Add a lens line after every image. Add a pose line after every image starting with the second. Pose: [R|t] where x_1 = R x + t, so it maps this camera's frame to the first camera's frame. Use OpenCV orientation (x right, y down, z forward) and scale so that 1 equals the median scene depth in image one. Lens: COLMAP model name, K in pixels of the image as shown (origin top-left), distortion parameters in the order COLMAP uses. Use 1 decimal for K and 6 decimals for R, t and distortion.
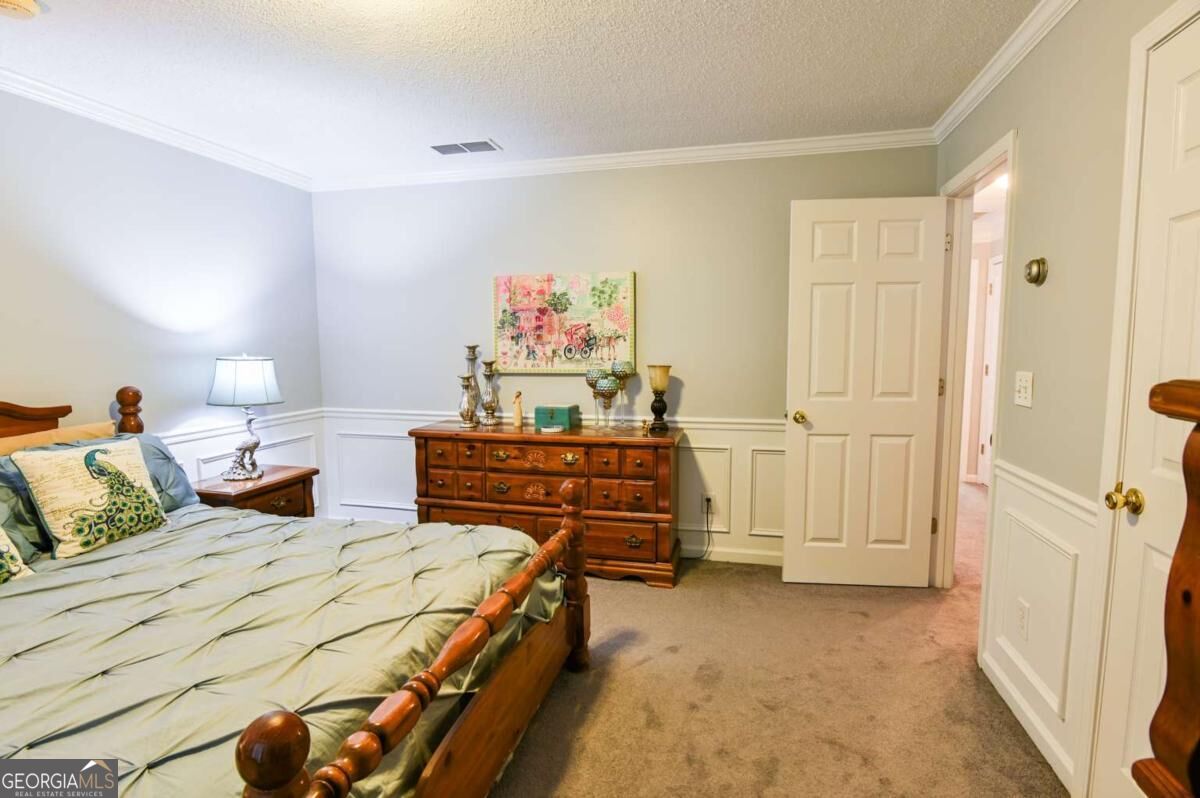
lens RADIAL K [[593.6, 0, 599.9], [0, 593.6, 399.7], [0, 0, 1]] dist [-0.013626, -0.000064]
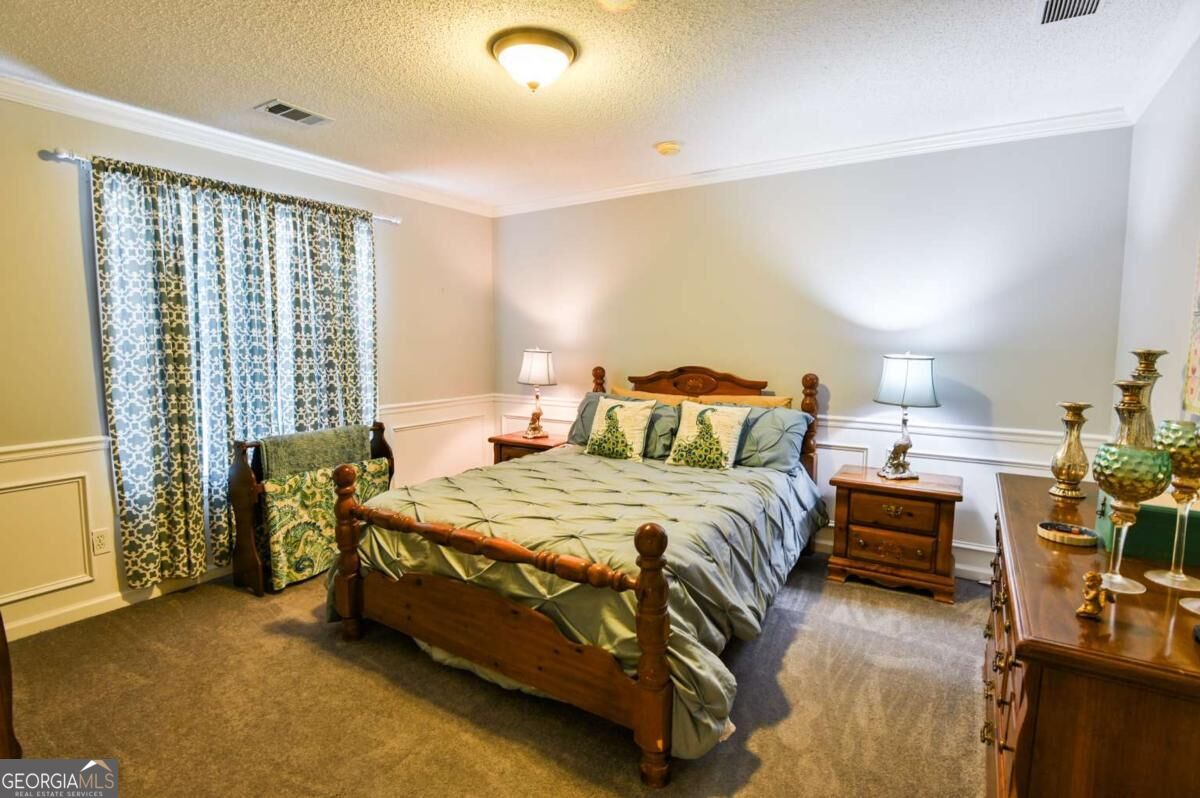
lens RADIAL K [[593.6, 0, 599.1], [0, 593.6, 400.3], [0, 0, 1]] dist [-0.013626, -0.000064]
pose [[-0.312565, 0.102099, -0.944393, 0.673023], [-0.099004, 0.985290, 0.139288, -0.117659], [0.944723, 0.137036, -0.297860, 1.143965]]
